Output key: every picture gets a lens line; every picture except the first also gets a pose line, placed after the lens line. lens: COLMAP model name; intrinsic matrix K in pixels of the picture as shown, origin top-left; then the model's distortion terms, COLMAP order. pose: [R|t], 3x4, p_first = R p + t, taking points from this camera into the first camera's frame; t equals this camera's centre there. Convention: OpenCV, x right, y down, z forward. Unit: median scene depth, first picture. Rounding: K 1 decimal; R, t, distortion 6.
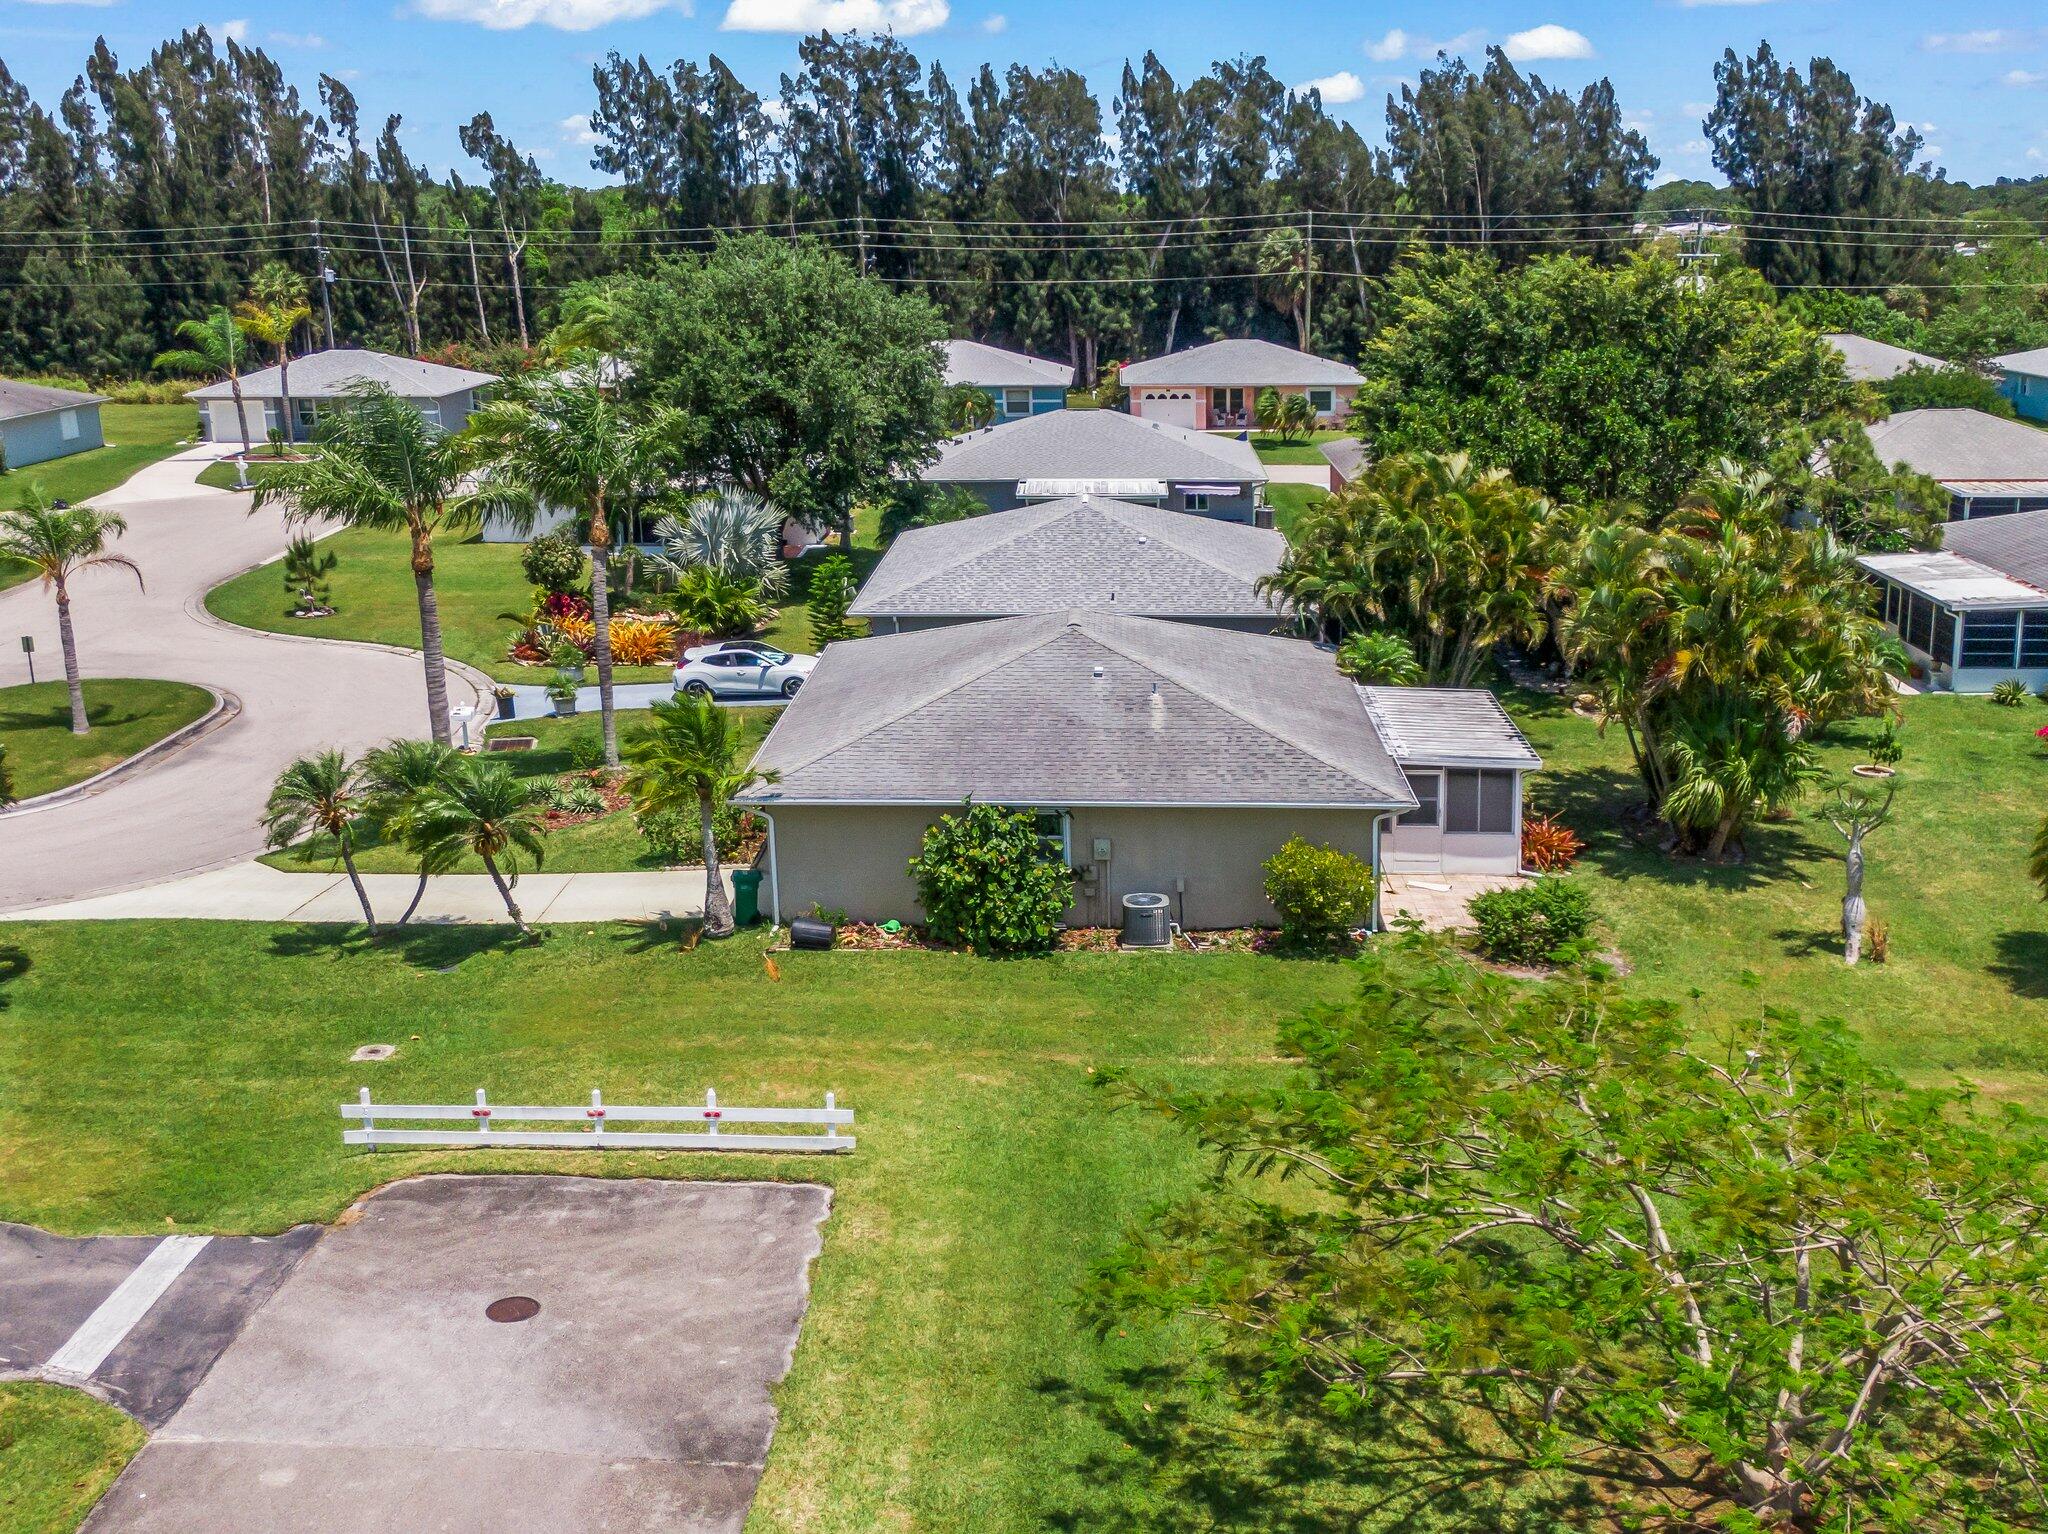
lens RADIAL K [[2055.8, 0, 982.9], [0, 2055.8, 921.3], [0, 0, 1]] dist [0.011784, 0.019286]
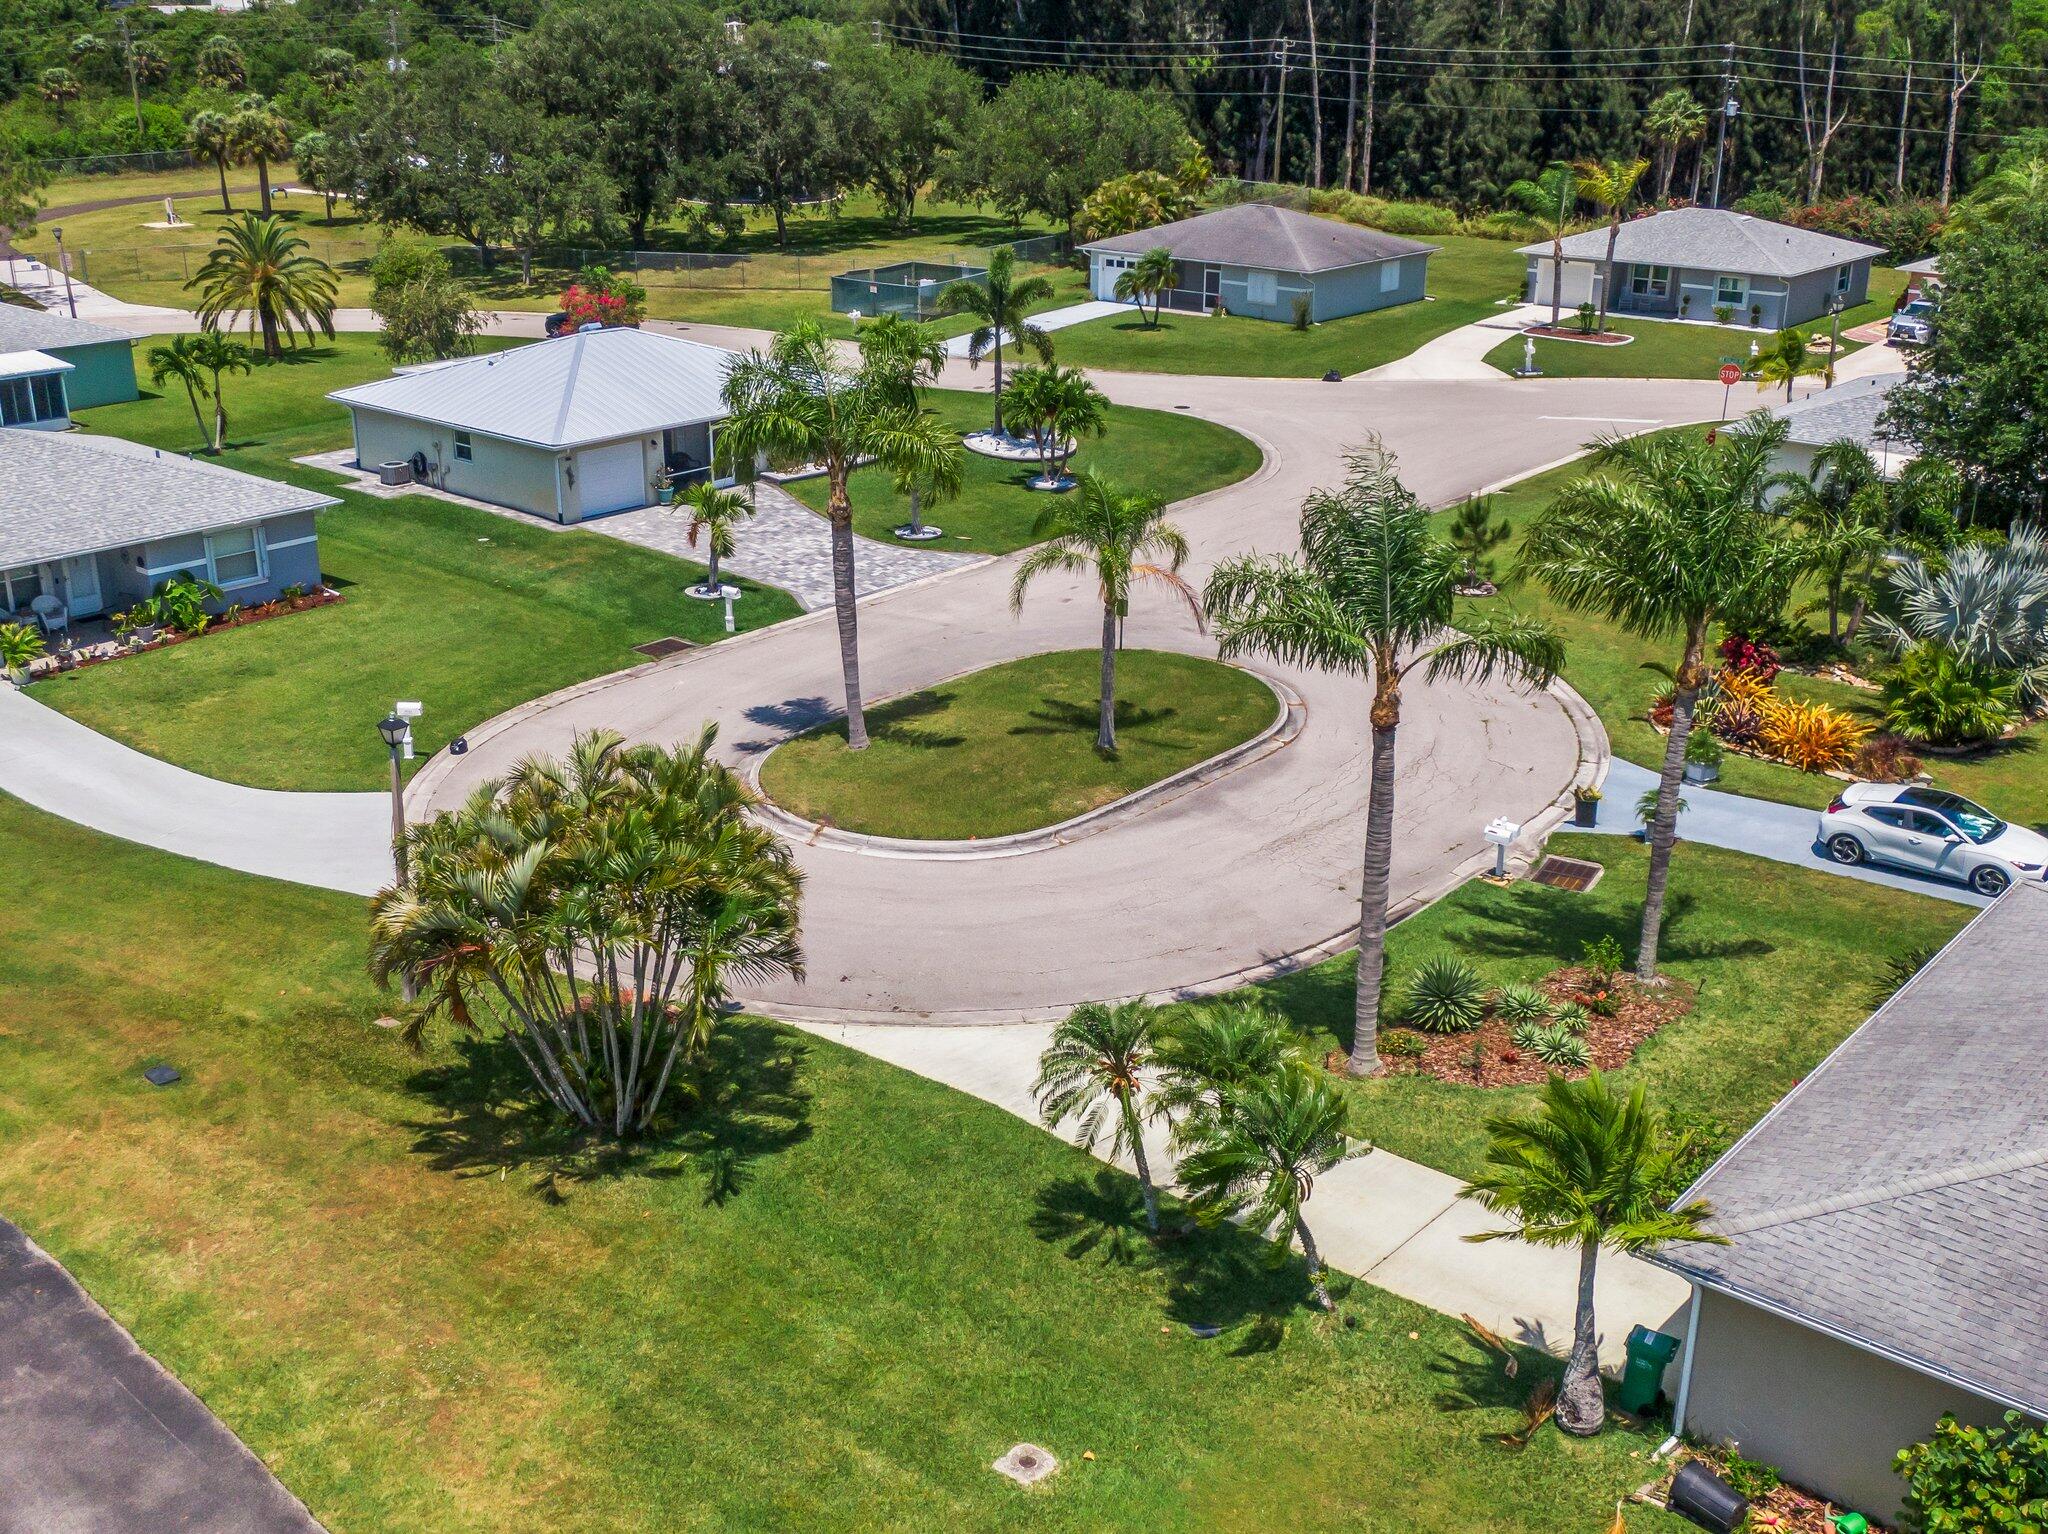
lens RADIAL K [[2063.4, 0, 1023.8], [0, 2063.4, 845.9], [0, 0, 1]] dist [0.023795, 0.018949]
pose [[0.794513, 0.245579, -0.555373, 0.017339], [-0.207036, 0.969327, 0.132440, -0.072874], [0.570863, 0.009757, 0.820987, 0.115358]]
